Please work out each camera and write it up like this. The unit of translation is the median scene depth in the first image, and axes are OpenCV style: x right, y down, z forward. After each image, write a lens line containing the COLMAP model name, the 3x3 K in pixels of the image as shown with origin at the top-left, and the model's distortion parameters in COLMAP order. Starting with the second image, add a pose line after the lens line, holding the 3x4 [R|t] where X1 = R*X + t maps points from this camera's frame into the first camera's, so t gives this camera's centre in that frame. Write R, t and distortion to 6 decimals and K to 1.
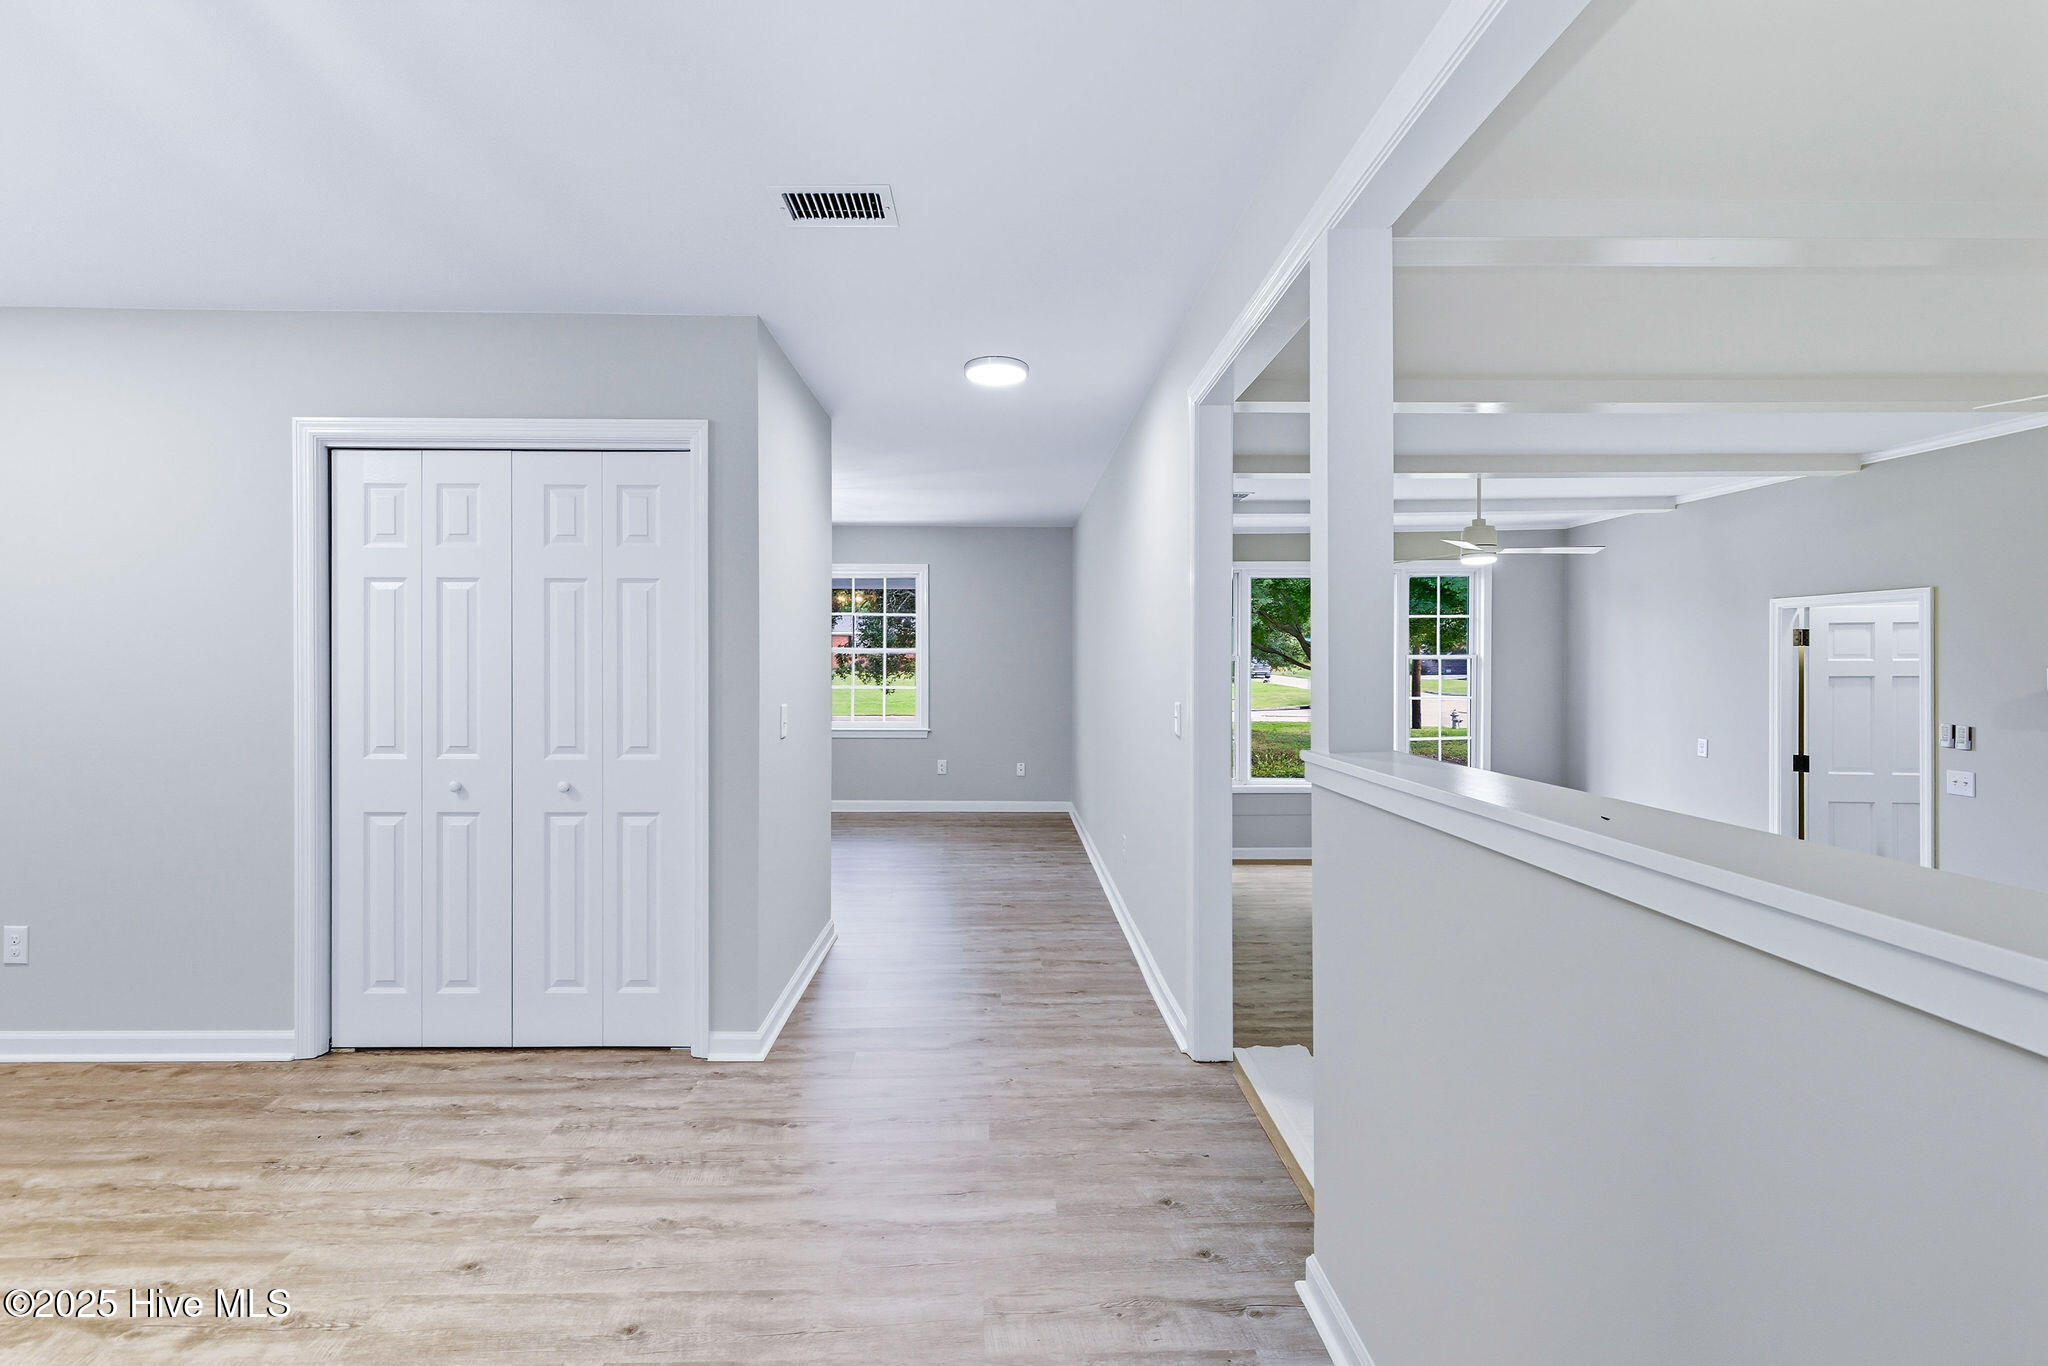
lens RADIAL K [[837.0, 0, 1017.8], [0, 837.0, 672.6], [0, 0, 1]] dist [0.012903, -0.004731]
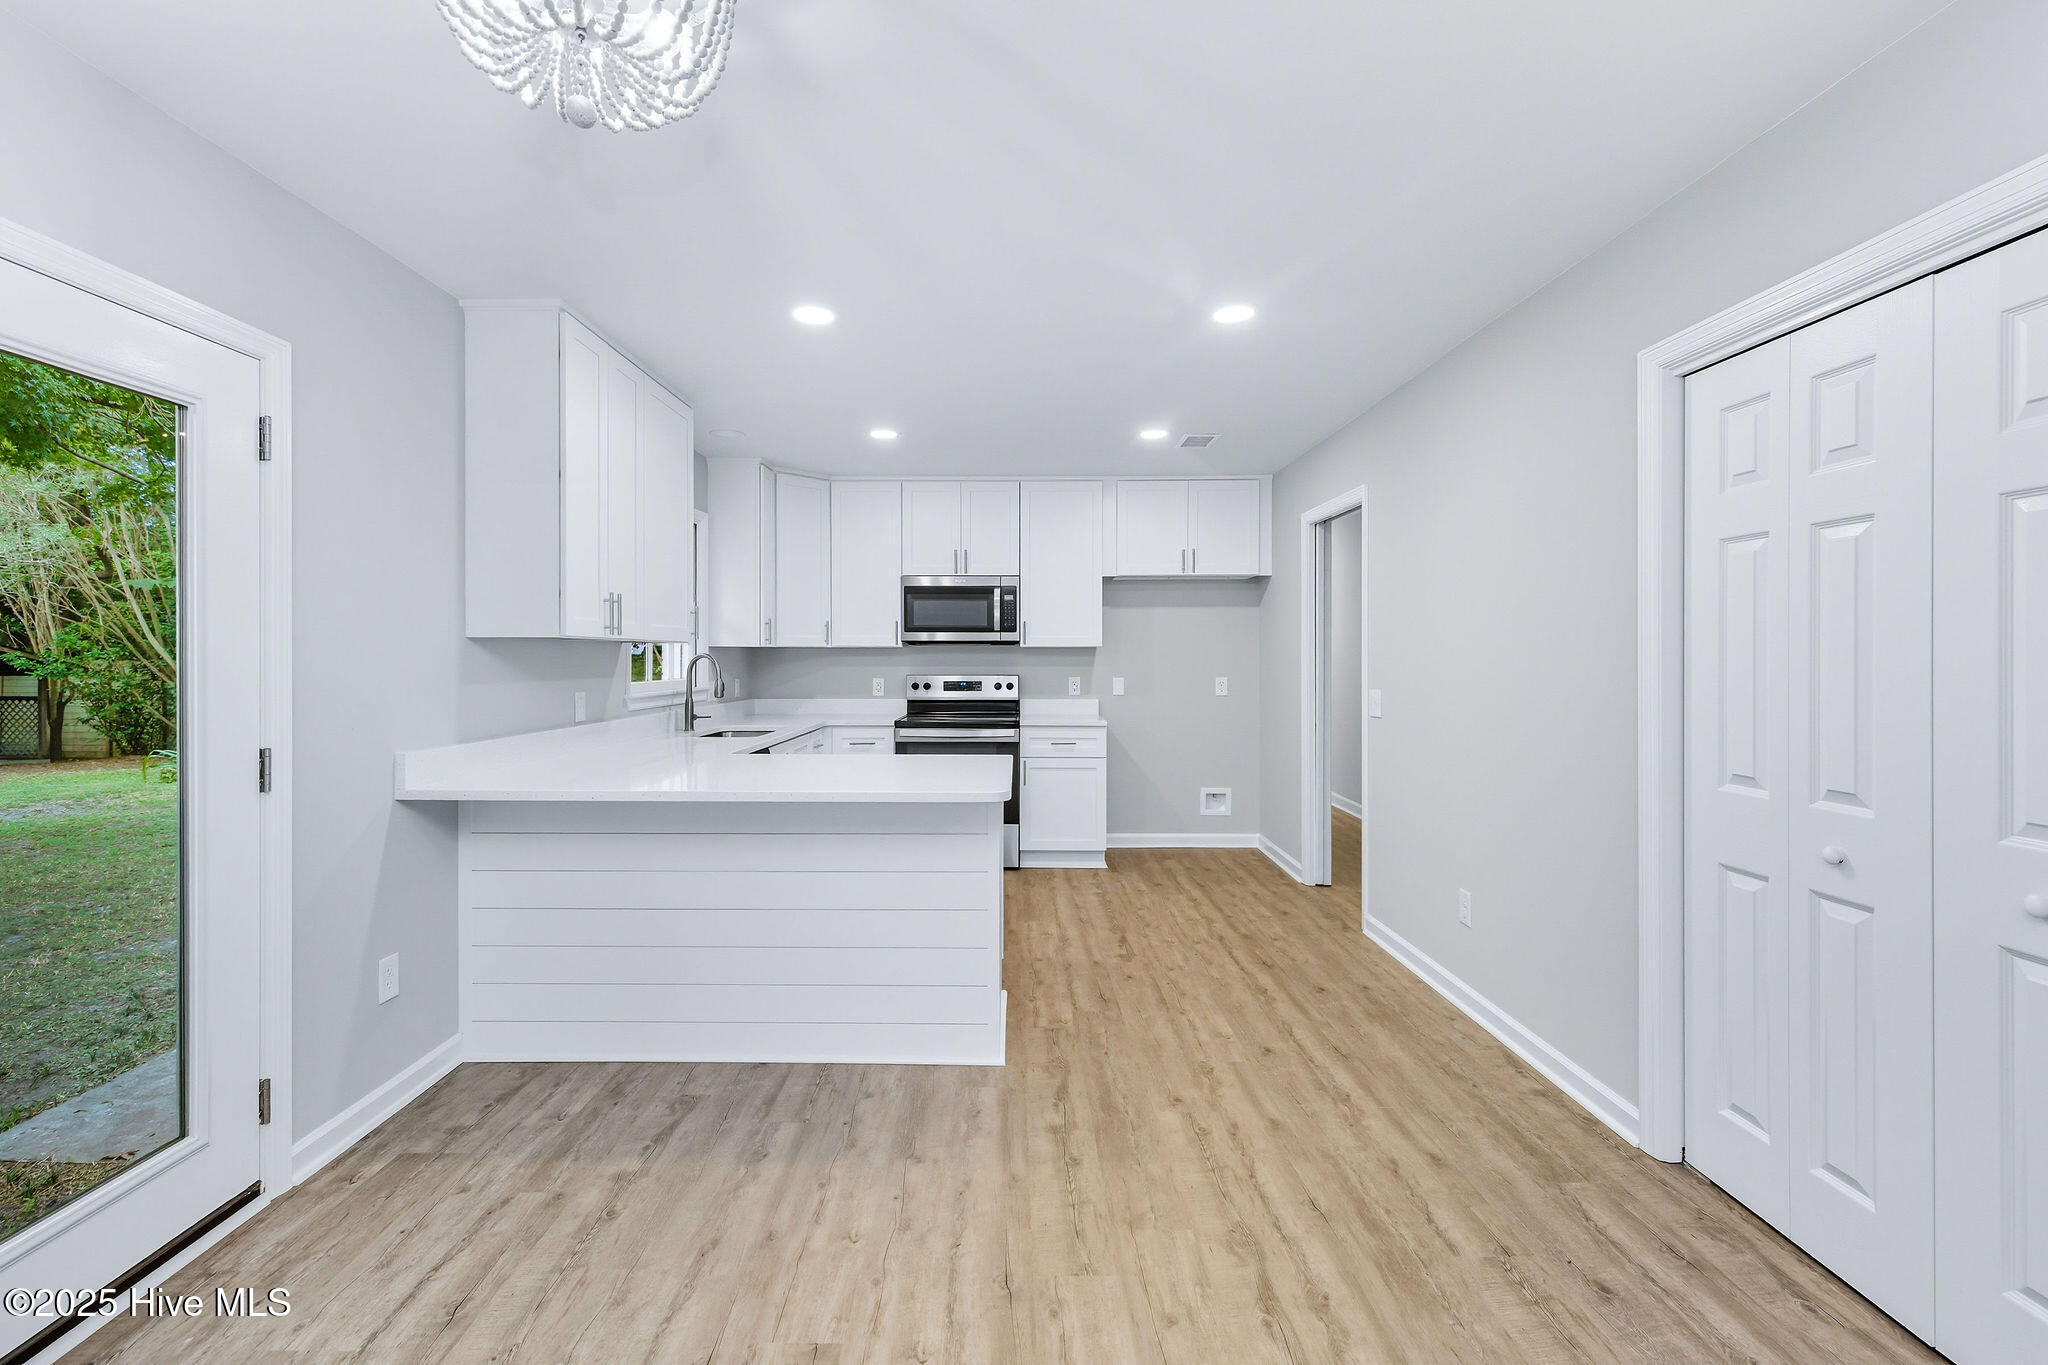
lens RADIAL K [[837.0, 0, 1017.8], [0, 837.0, 672.1], [0, 0, 1]] dist [0.012903, -0.004731]
pose [[-0.059579, 0.000365, -0.998224, -0.010383], [-0.000746, 1.000000, 0.000410, -0.000603], [0.998223, 0.000769, -0.059578, 0.504257]]
